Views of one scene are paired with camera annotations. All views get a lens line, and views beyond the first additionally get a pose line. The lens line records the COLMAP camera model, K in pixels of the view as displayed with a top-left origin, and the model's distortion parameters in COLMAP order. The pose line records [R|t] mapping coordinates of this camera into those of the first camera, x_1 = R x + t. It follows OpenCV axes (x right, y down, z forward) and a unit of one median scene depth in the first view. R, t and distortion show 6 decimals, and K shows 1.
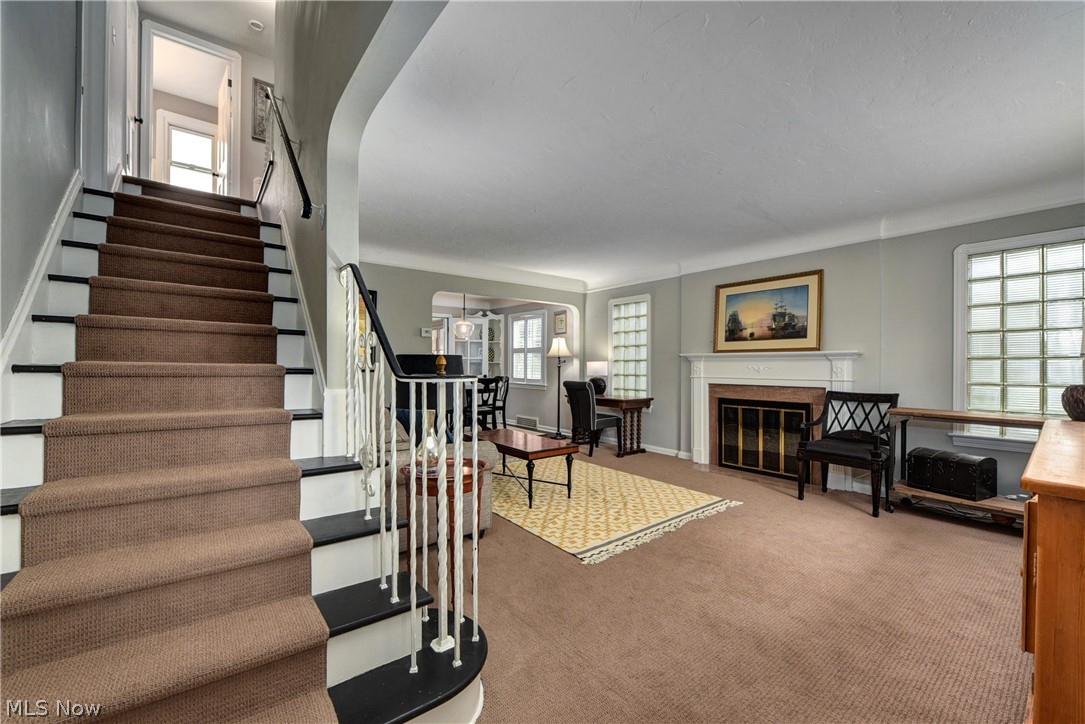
lens RADIAL K [[433.2, 0, 542.5], [0, 433.2, 362.0], [0, 0, 1]] dist [-0.009902, -0.000553]
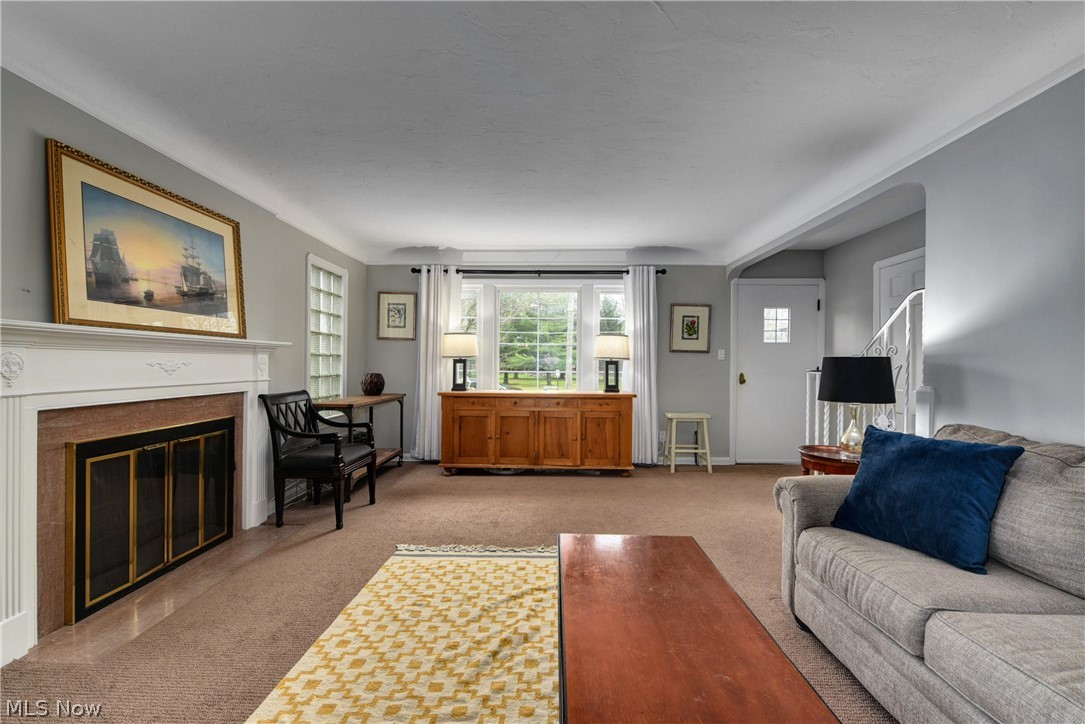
lens RADIAL K [[433.2, 0, 542.5], [0, 433.2, 362.0], [0, 0, 1]] dist [-0.009902, -0.000553]
pose [[-0.765376, -0.004875, 0.643565, -0.167035], [-0.008813, 0.999957, -0.002907, 0.008620], [-0.643523, -0.007897, -0.765386, 1.142256]]
